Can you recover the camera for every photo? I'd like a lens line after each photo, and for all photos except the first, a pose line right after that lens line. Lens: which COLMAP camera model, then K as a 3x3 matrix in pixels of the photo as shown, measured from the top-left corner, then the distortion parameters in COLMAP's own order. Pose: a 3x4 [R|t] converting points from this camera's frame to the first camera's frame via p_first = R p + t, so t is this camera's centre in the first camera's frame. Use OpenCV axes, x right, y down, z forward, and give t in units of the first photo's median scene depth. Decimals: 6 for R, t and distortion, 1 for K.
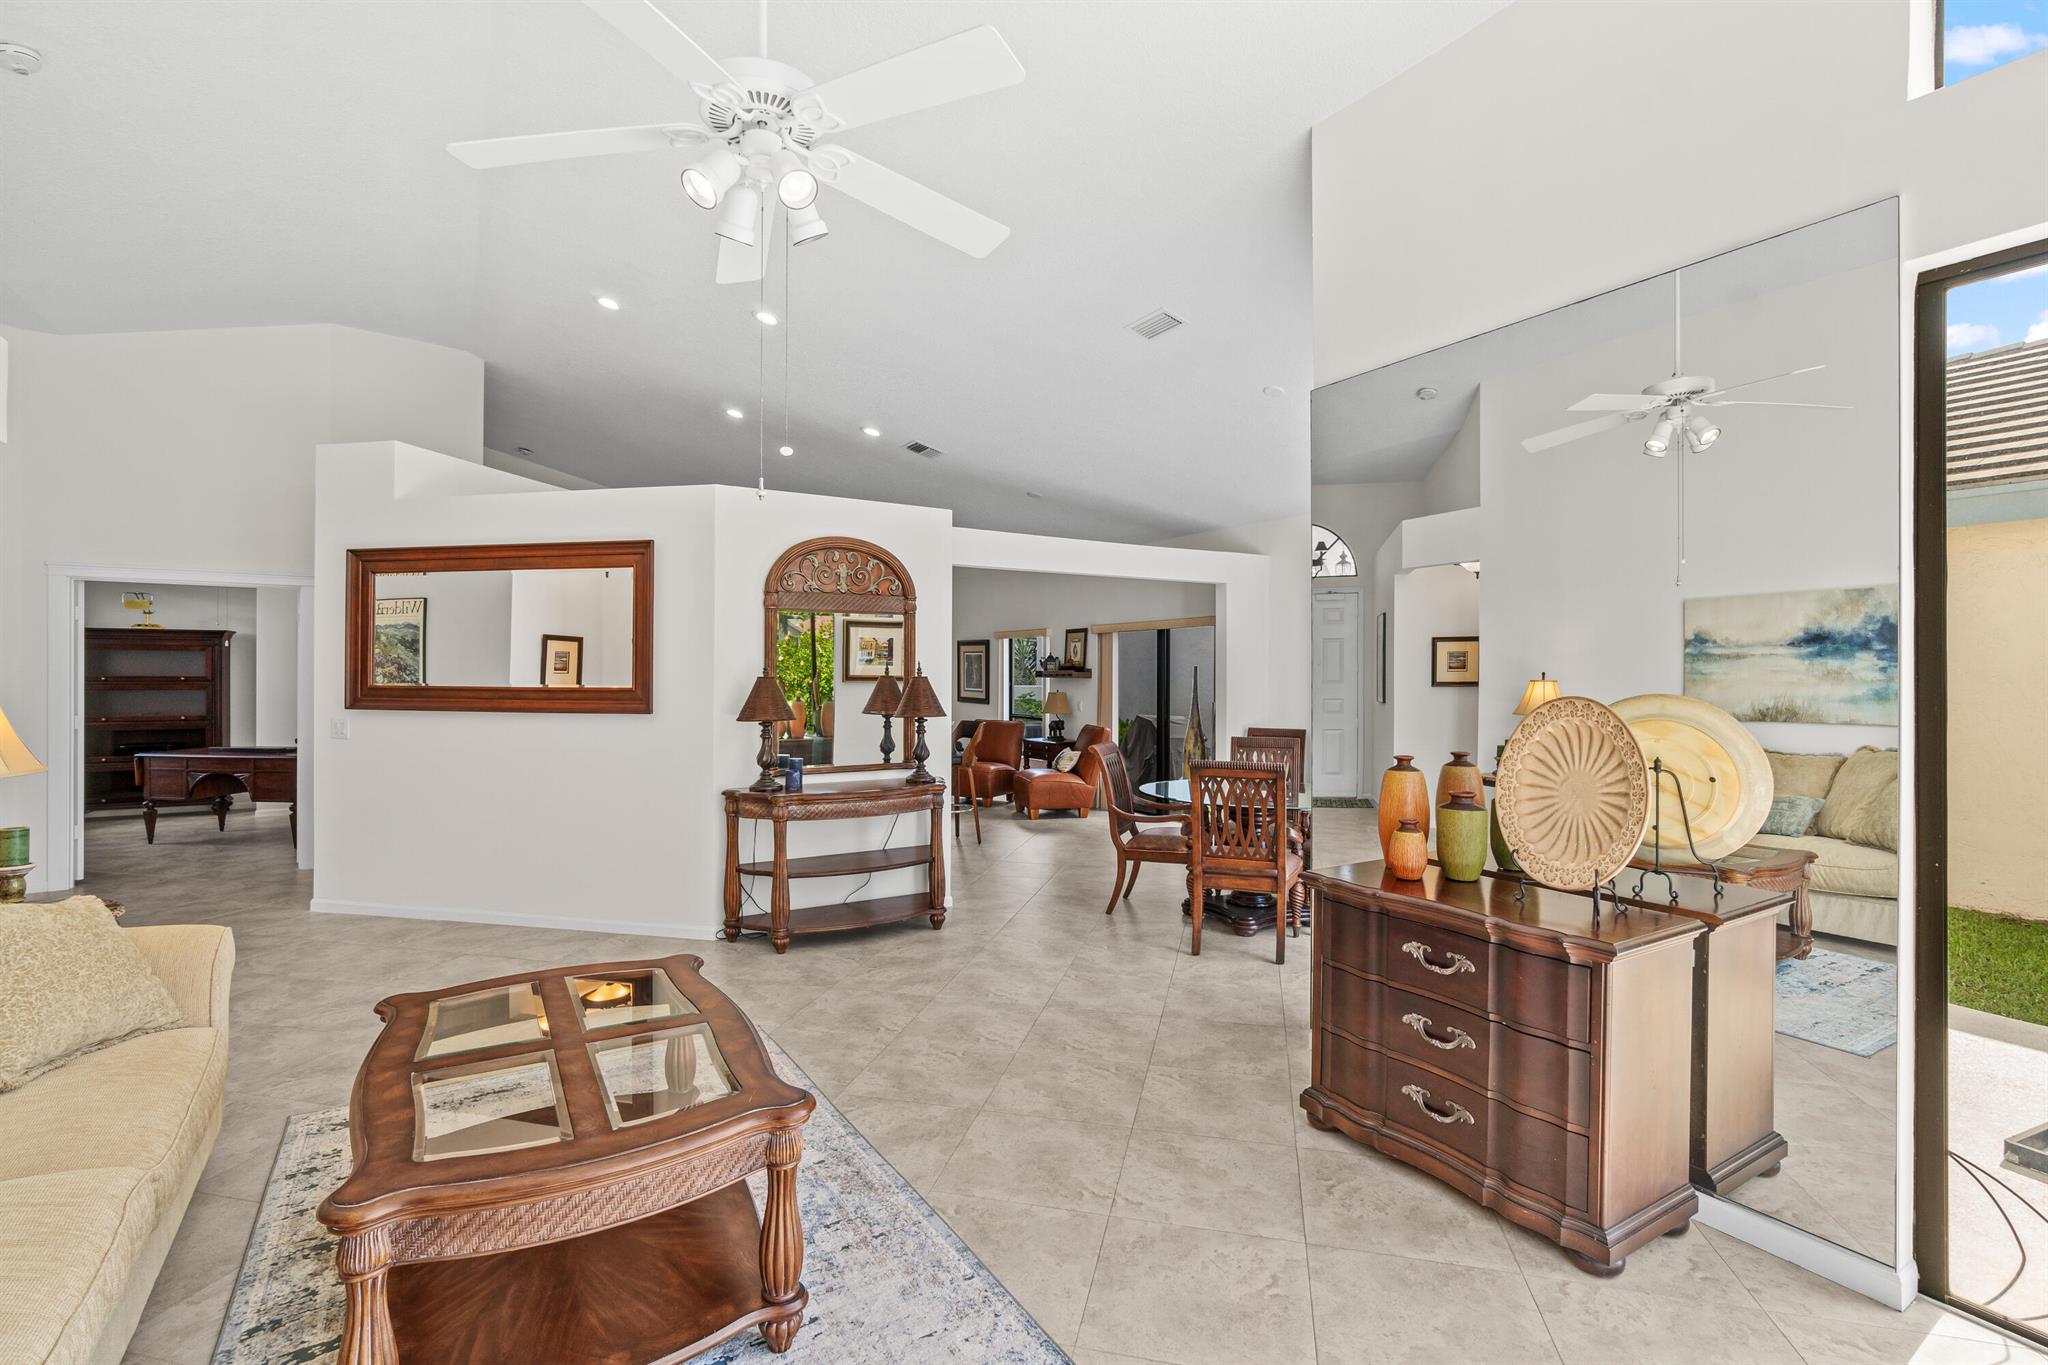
lens RADIAL K [[942.2, 0, 1029.3], [0, 942.2, 671.3], [0, 0, 1]] dist [-0.000471, -0.000044]
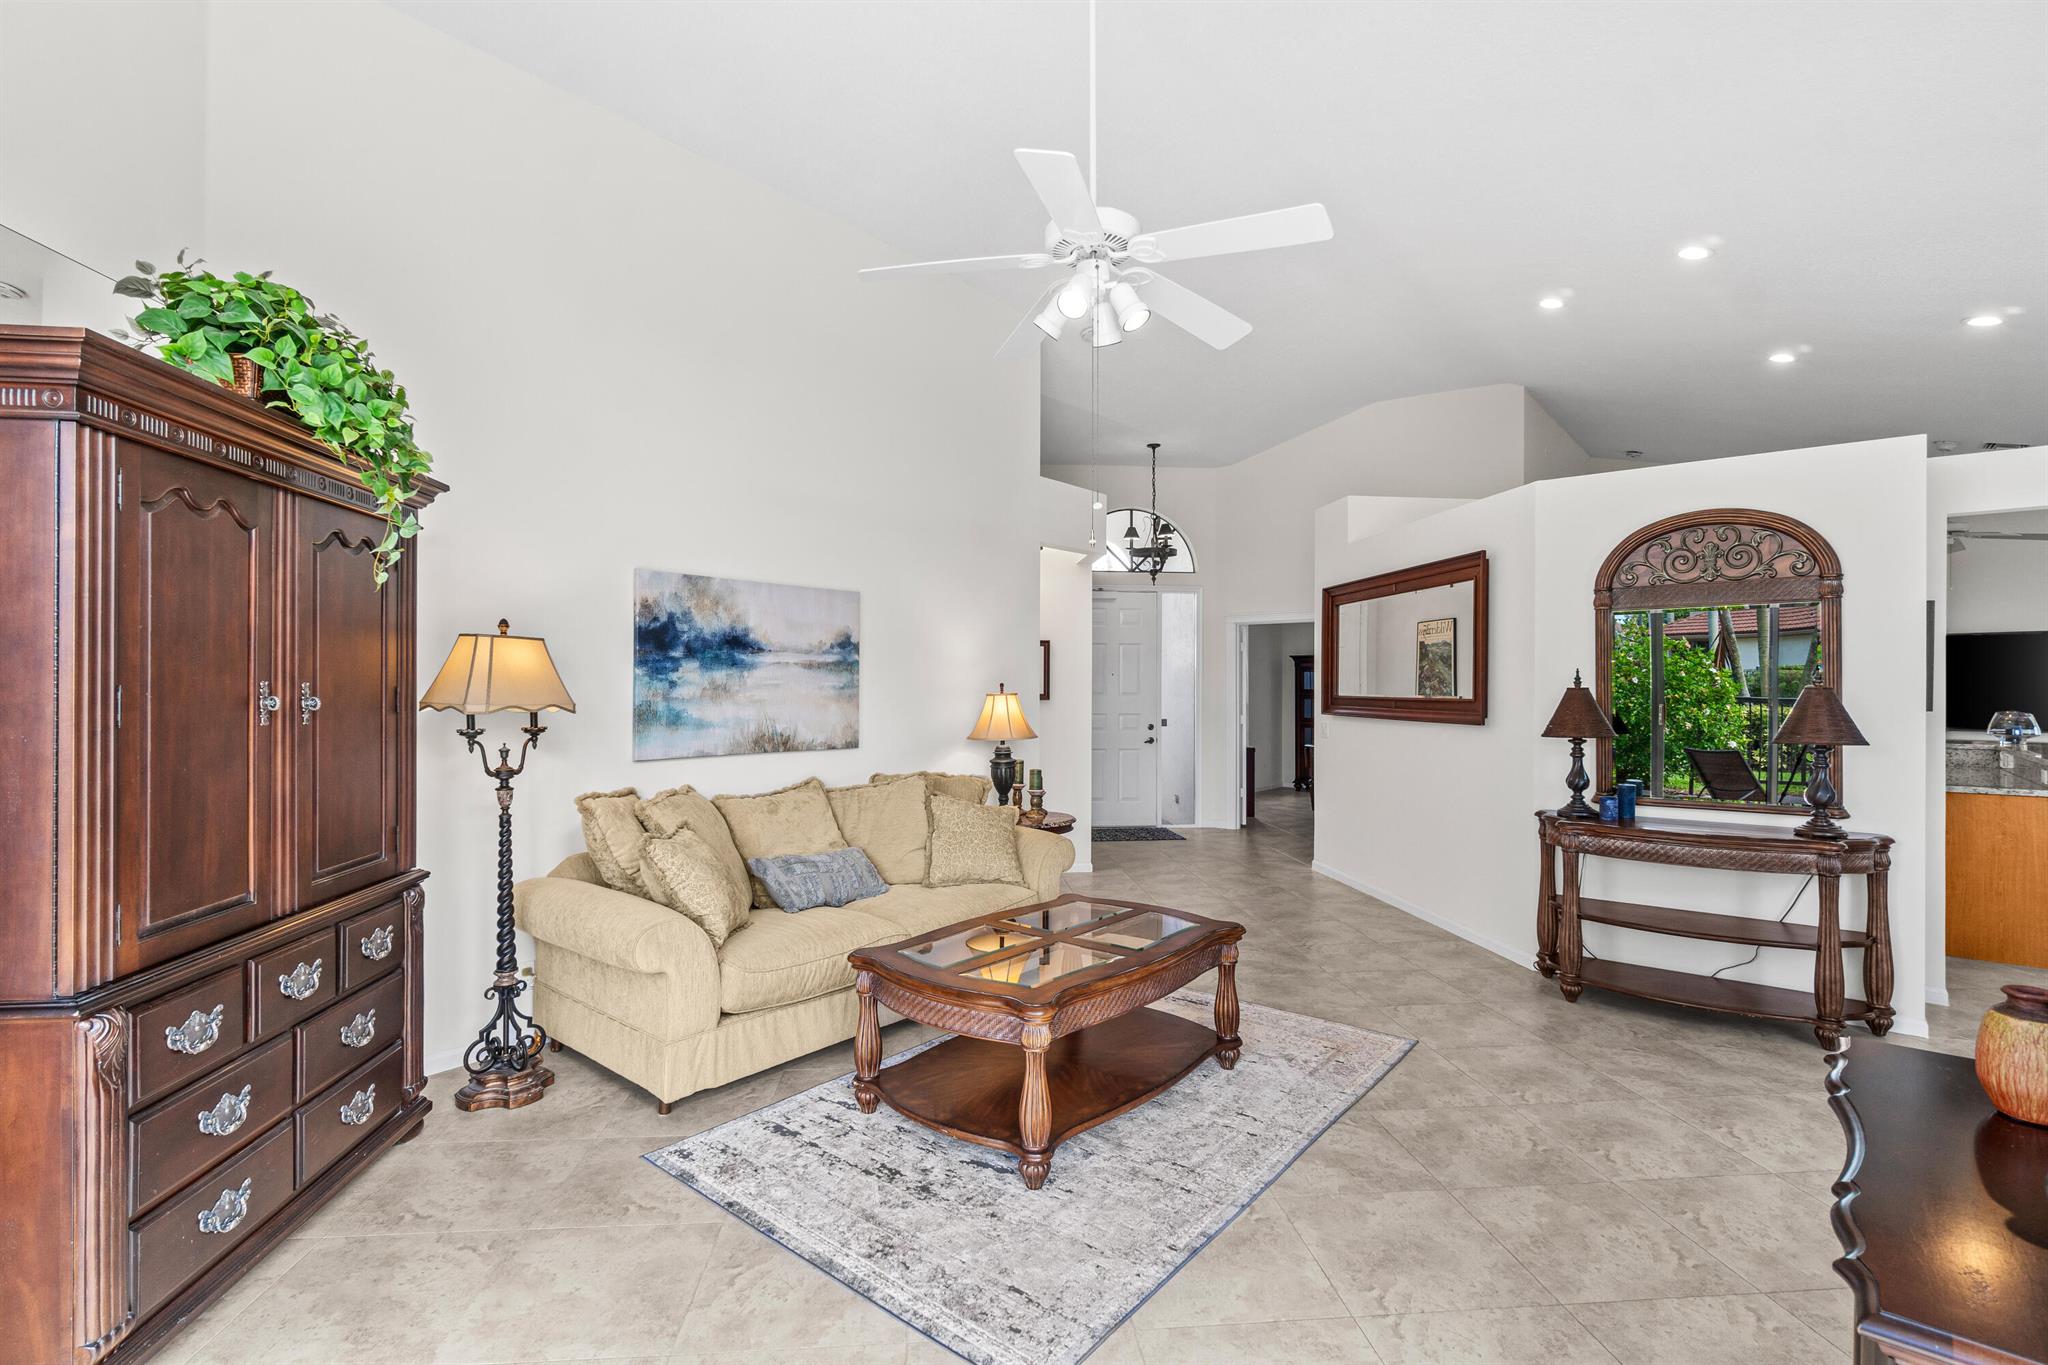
lens RADIAL K [[940.0, 0, 1024.0], [0, 940.0, 682.5], [0, 0, 1]] dist [-0.000340, -0.000072]
pose [[0.328456, -0.009236, -0.944474, 0.352156], [0.008927, 0.999938, -0.006674, 0.001556], [0.944477, -0.006239, 0.328518, 0.199307]]
